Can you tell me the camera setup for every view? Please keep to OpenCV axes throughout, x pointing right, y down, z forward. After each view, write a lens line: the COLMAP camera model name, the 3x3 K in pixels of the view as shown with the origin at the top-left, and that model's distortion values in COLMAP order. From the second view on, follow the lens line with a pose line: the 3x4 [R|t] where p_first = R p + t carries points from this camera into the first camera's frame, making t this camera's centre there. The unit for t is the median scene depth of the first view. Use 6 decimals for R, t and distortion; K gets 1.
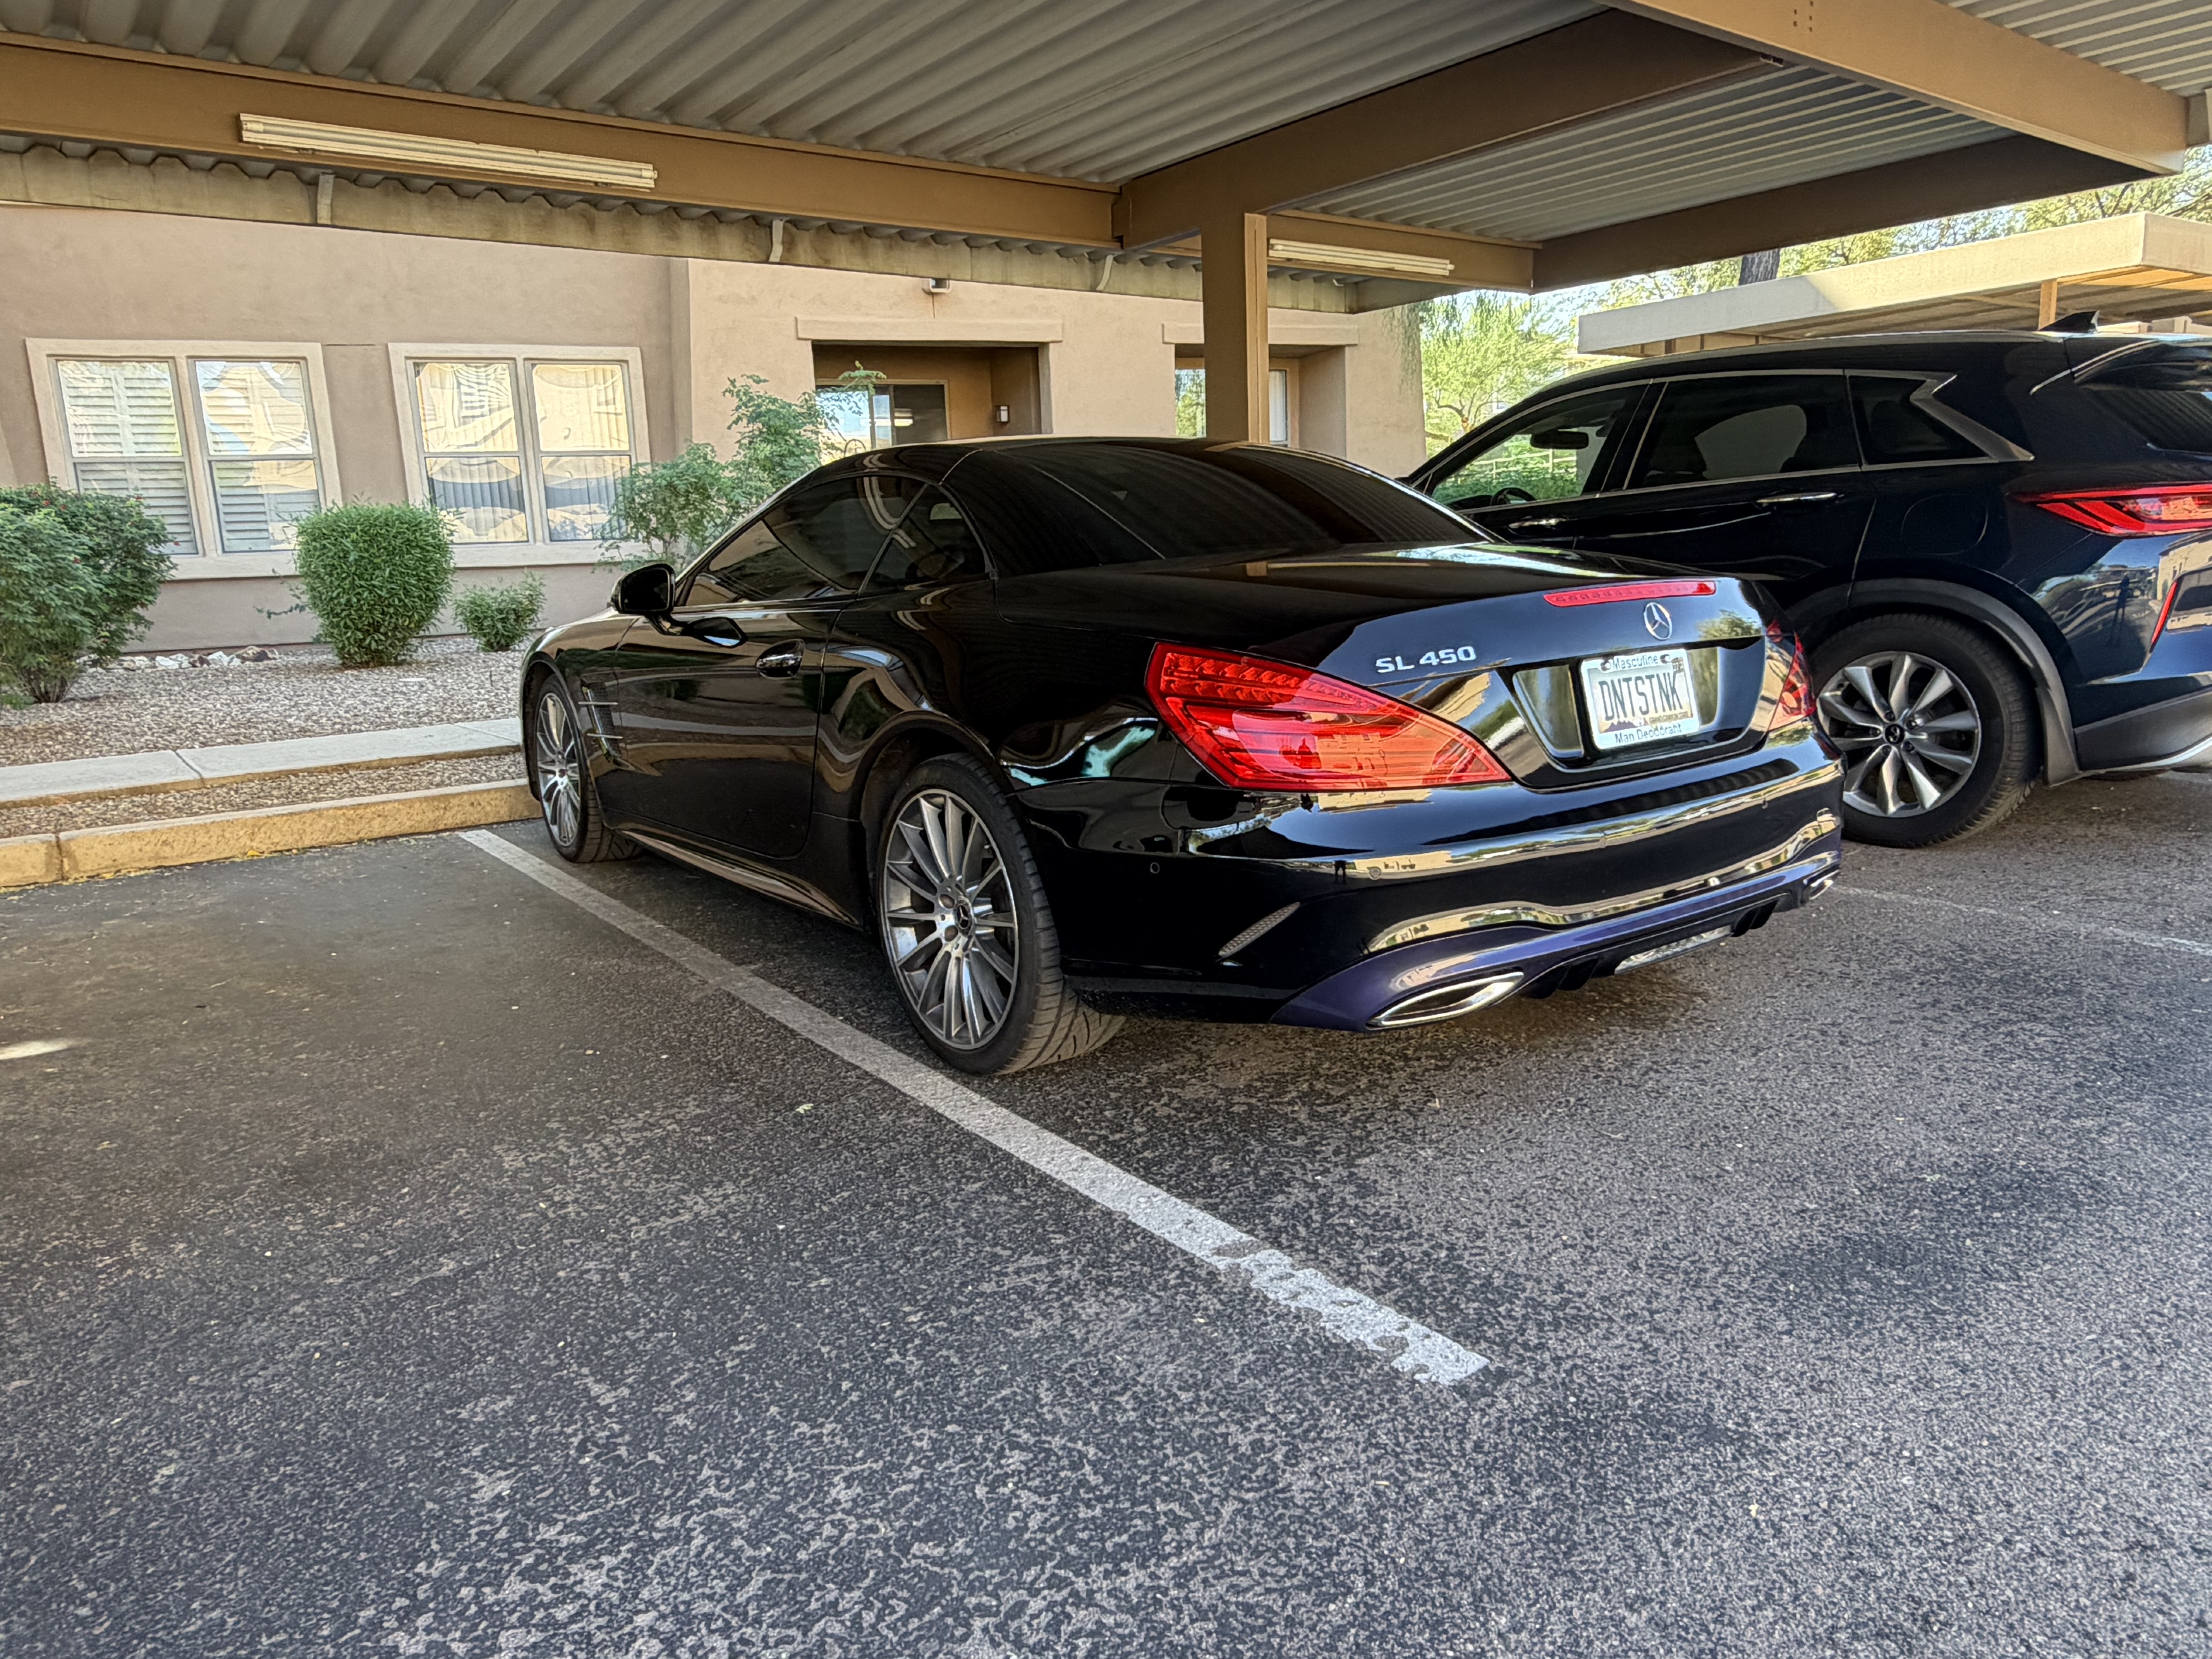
lens RADIAL K [[1469.8, 0, 1092.5], [0, 1469.8, 842.5], [0, 0, 1]] dist [0.001710, -0.000068]
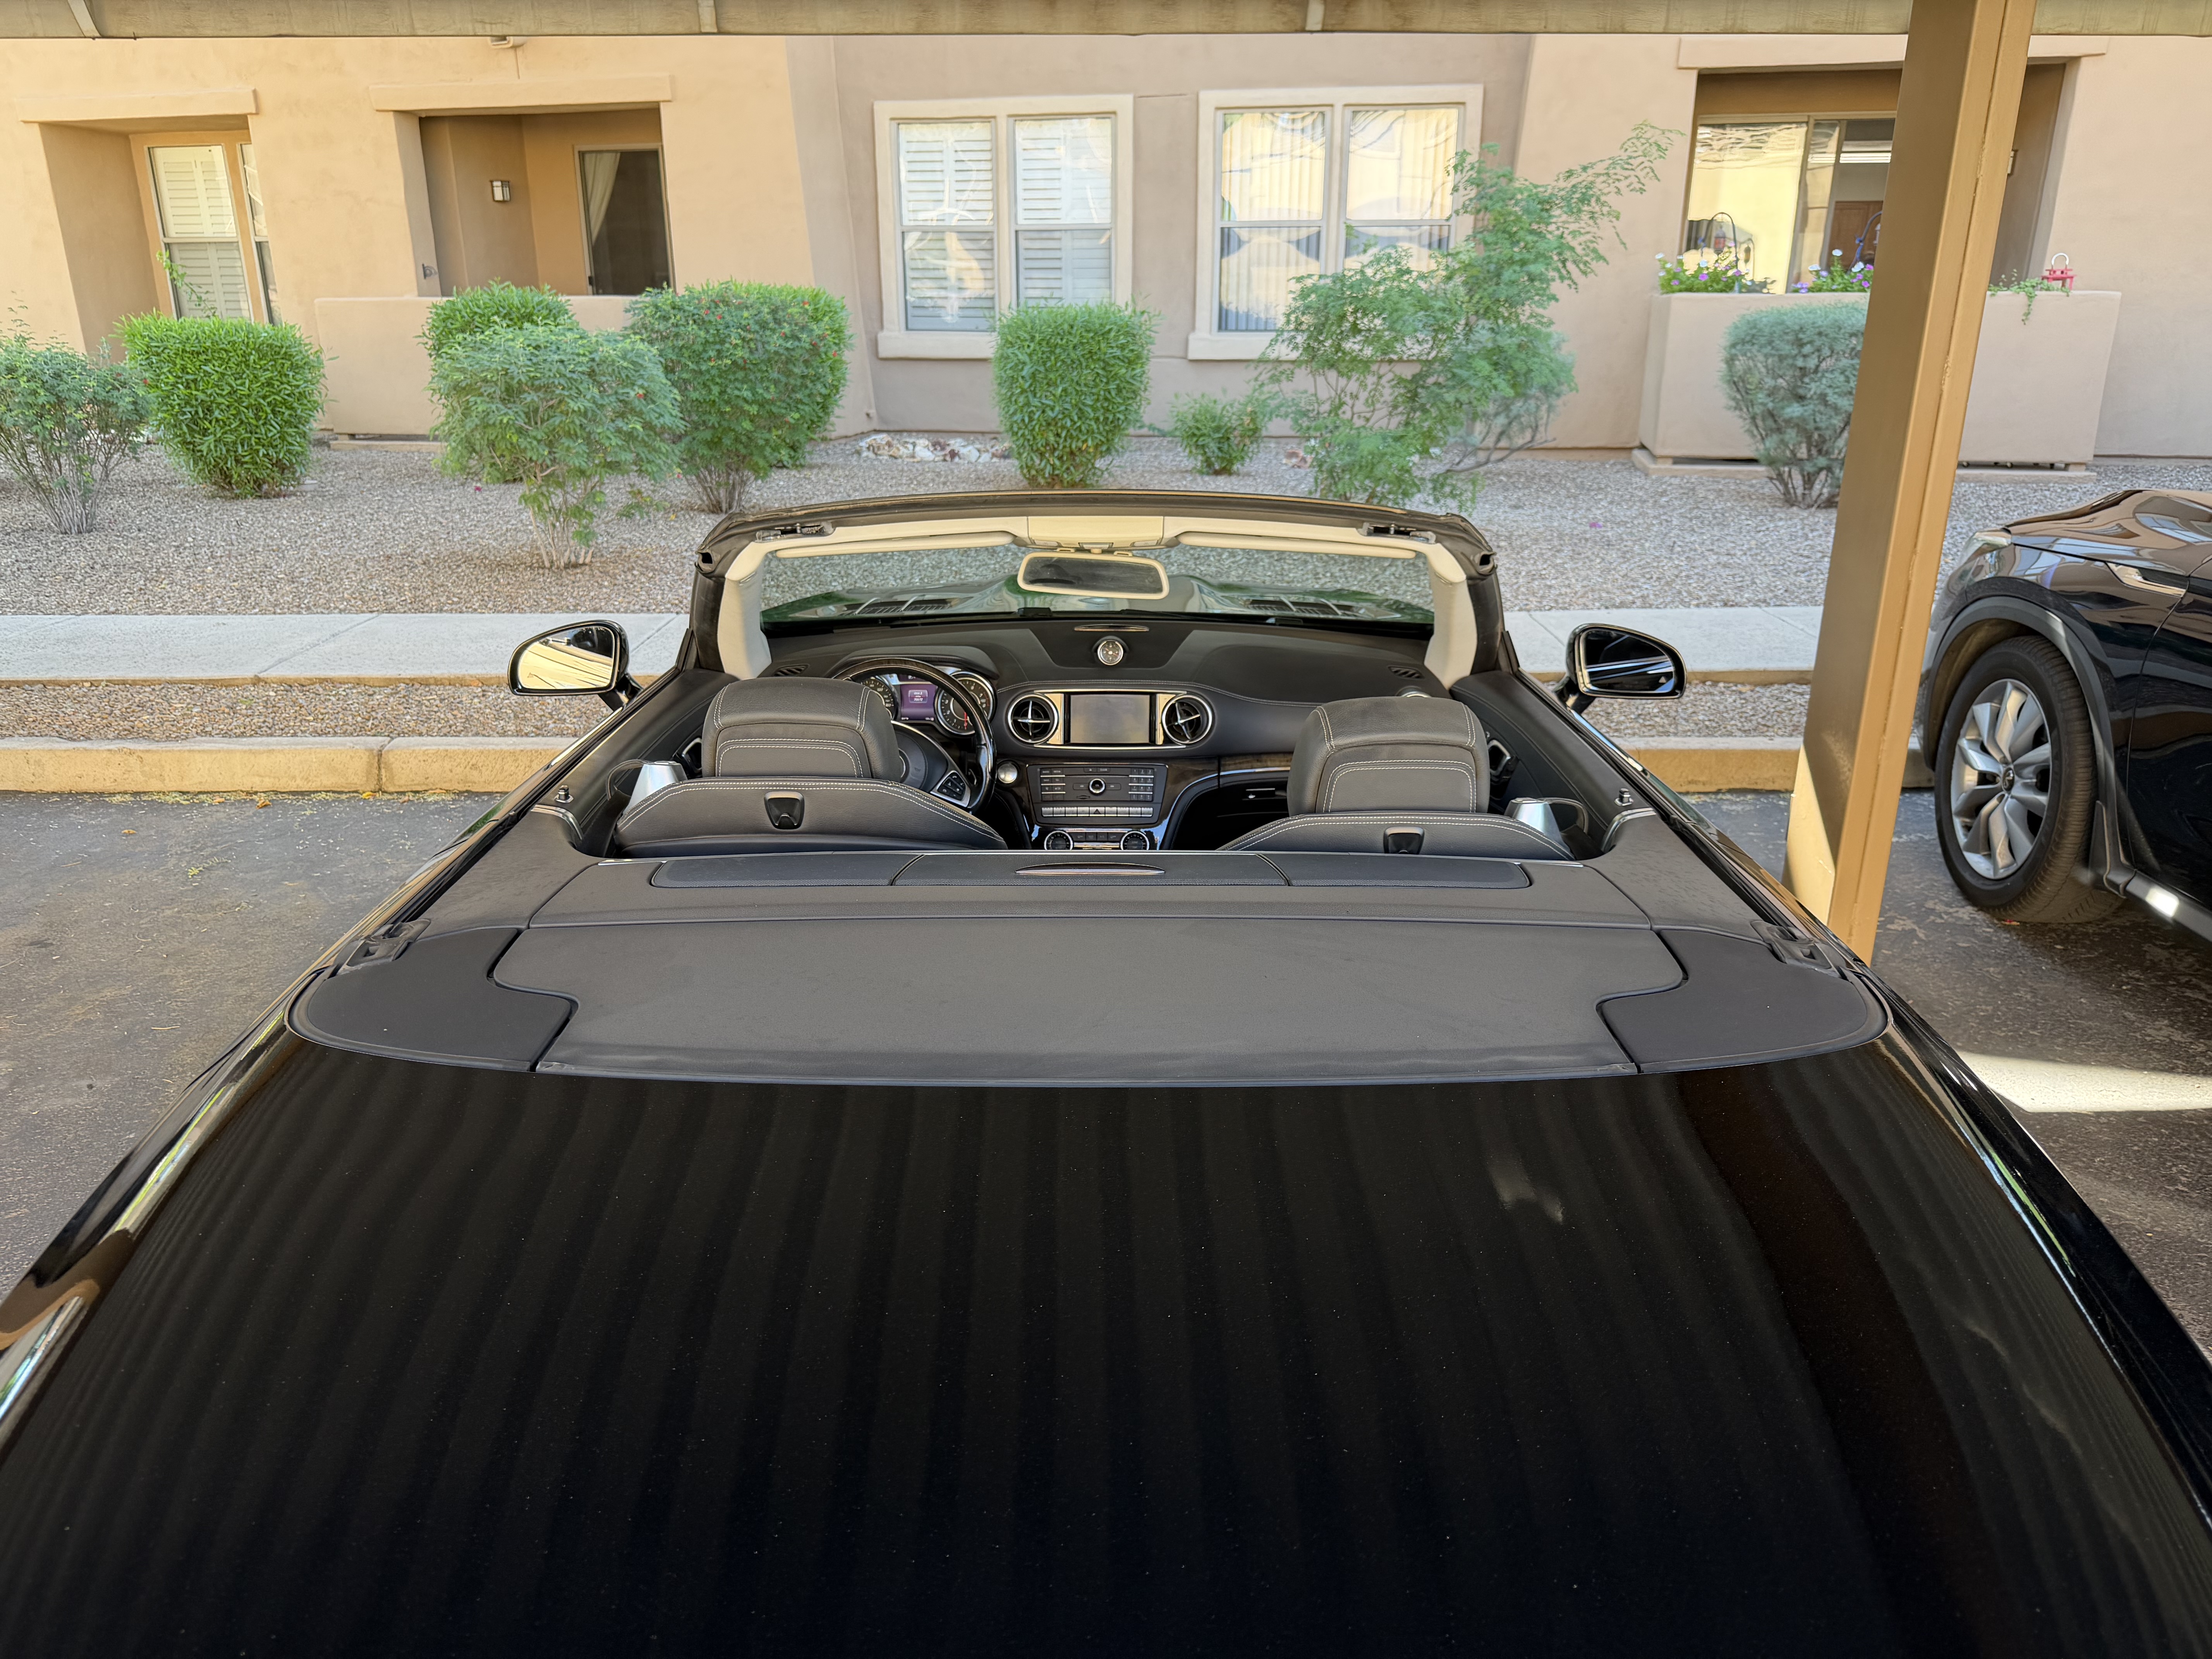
lens RADIAL K [[1568.1, 0, 1097.9], [0, 1568.1, 850.1], [0, 0, 1]] dist [0.005034, -0.012347]
pose [[0.802542, 0.237590, -0.547245, 0.410699], [-0.148226, 0.967925, 0.202855, -0.356852], [0.577888, -0.081684, 0.812018, 0.720705]]
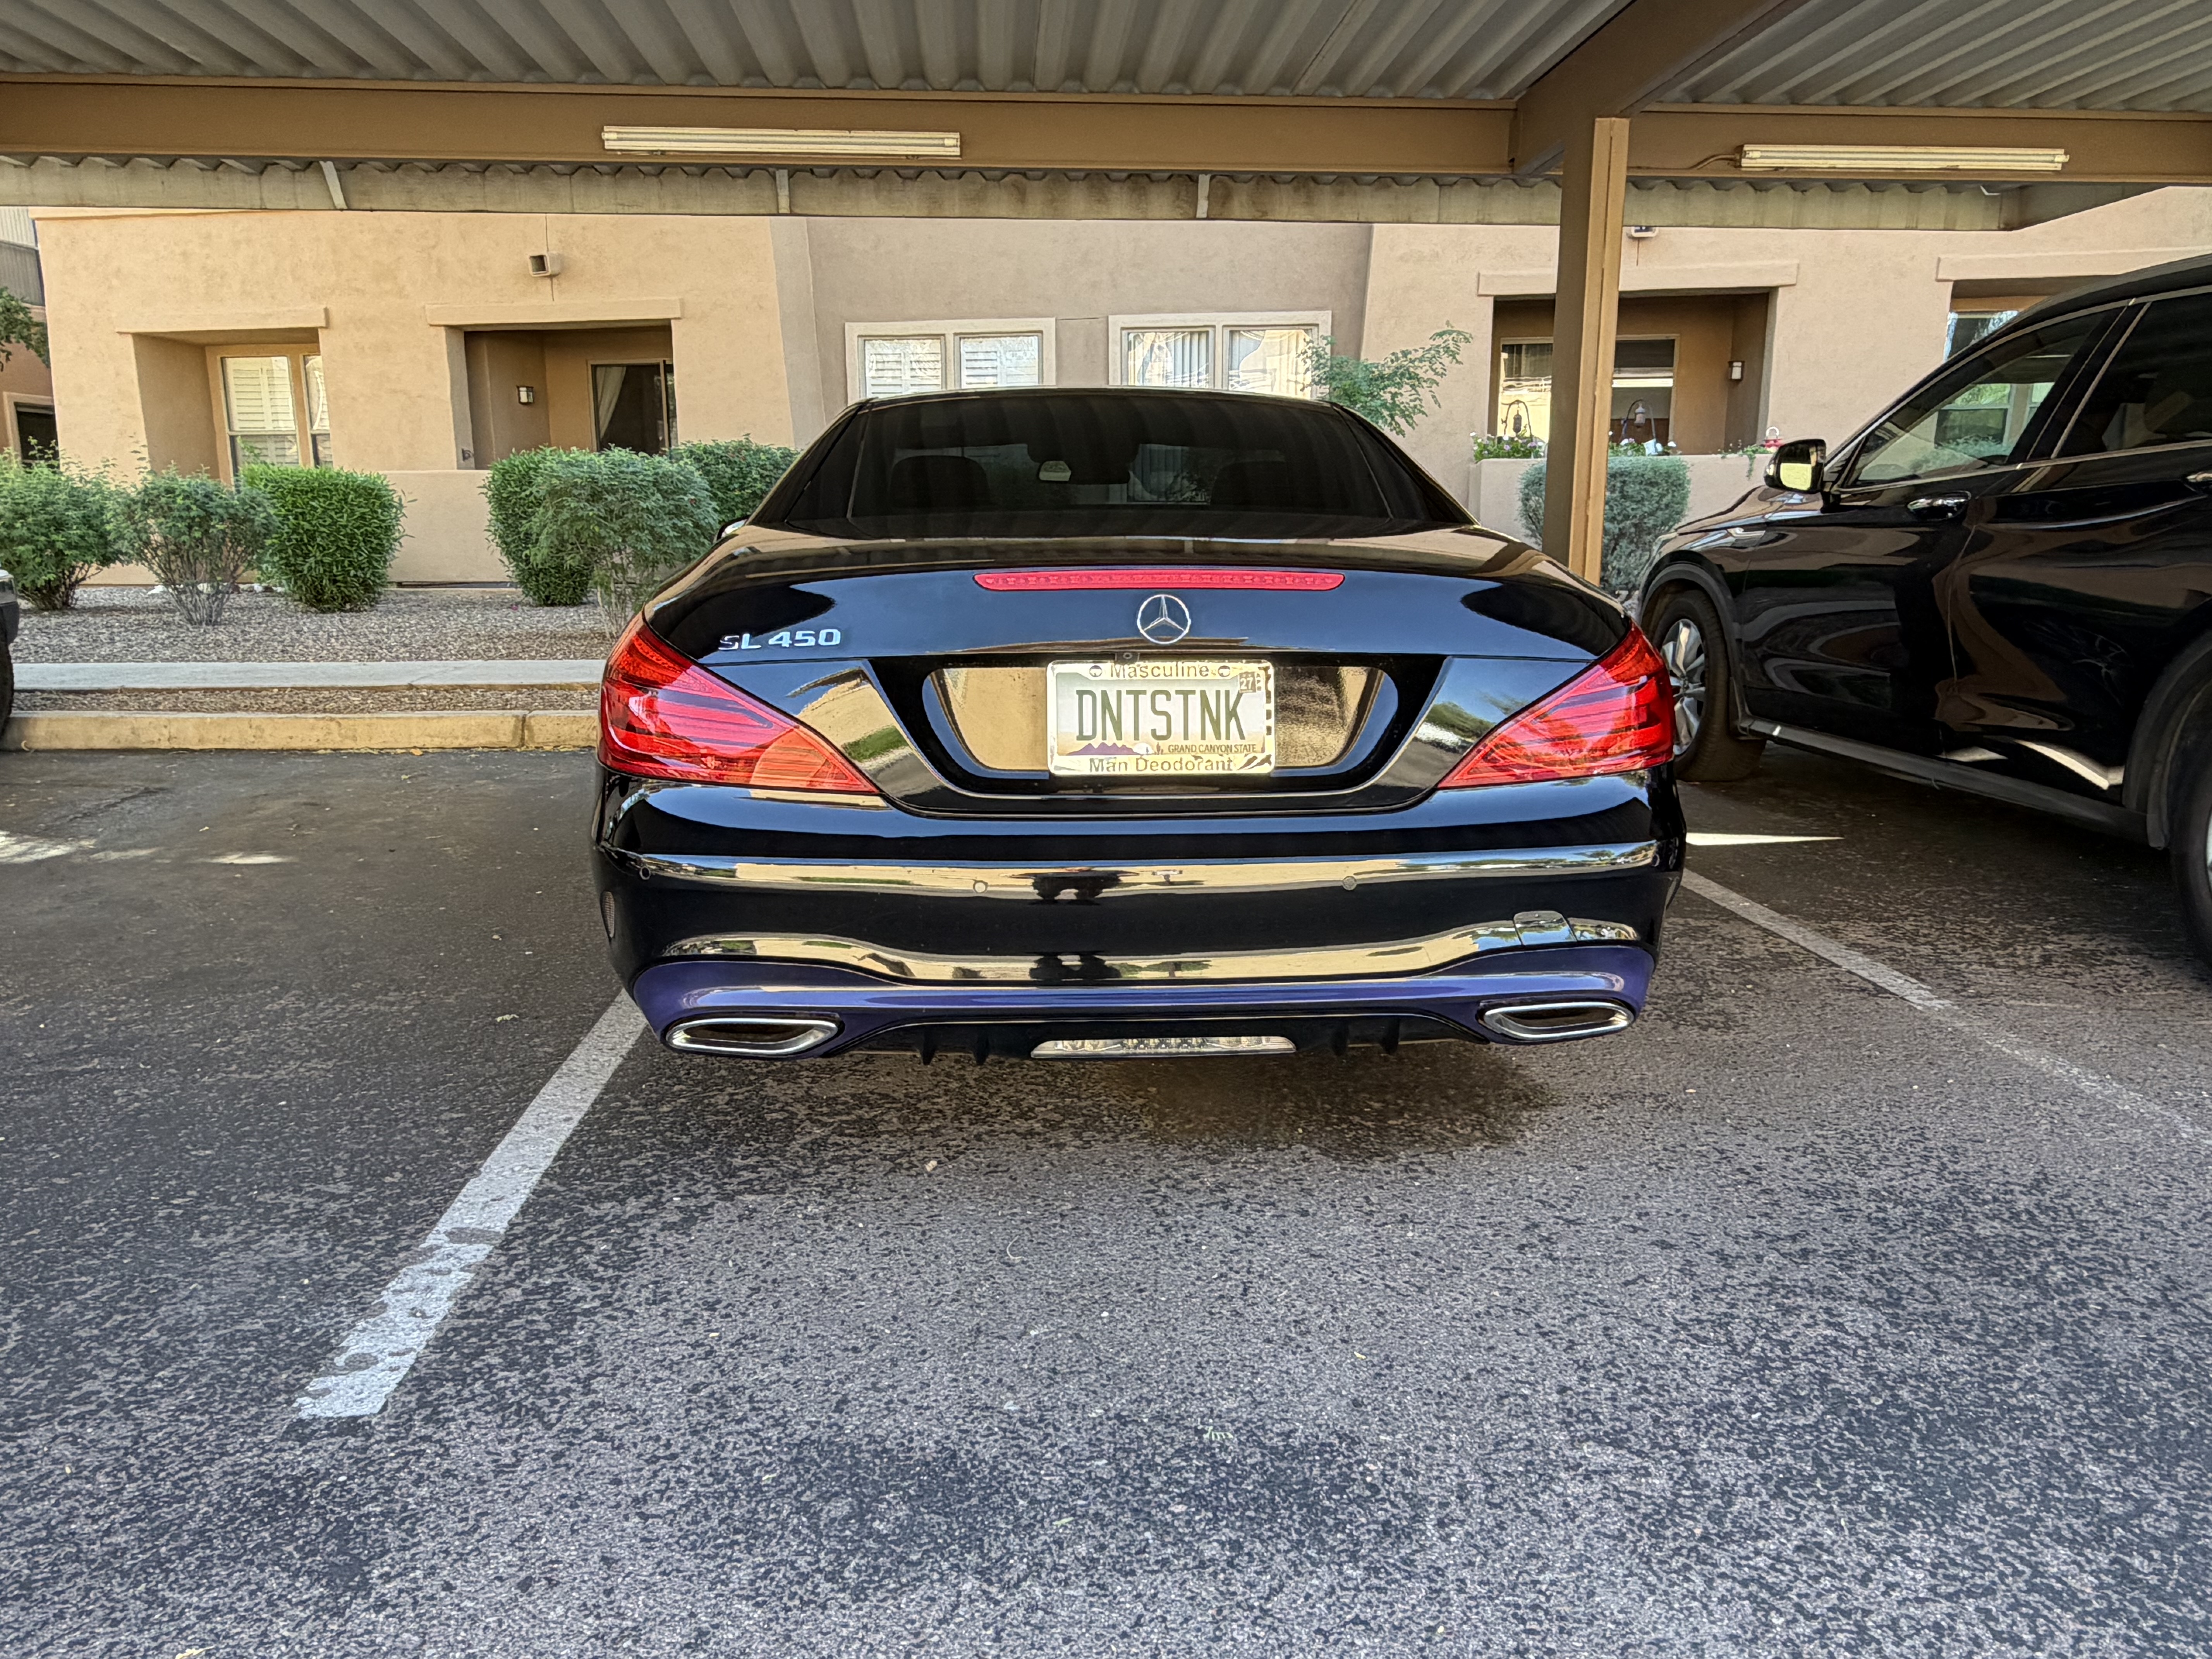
lens RADIAL K [[1469.8, 0, 1107.8], [0, 1469.8, 839.8], [0, 0, 1]] dist [0.001710, -0.000068]
pose [[0.840387, 0.148840, -0.521148, 0.676671], [-0.138310, 0.988611, 0.059313, -0.068683], [0.524041, 0.022234, 0.851403, 0.295383]]
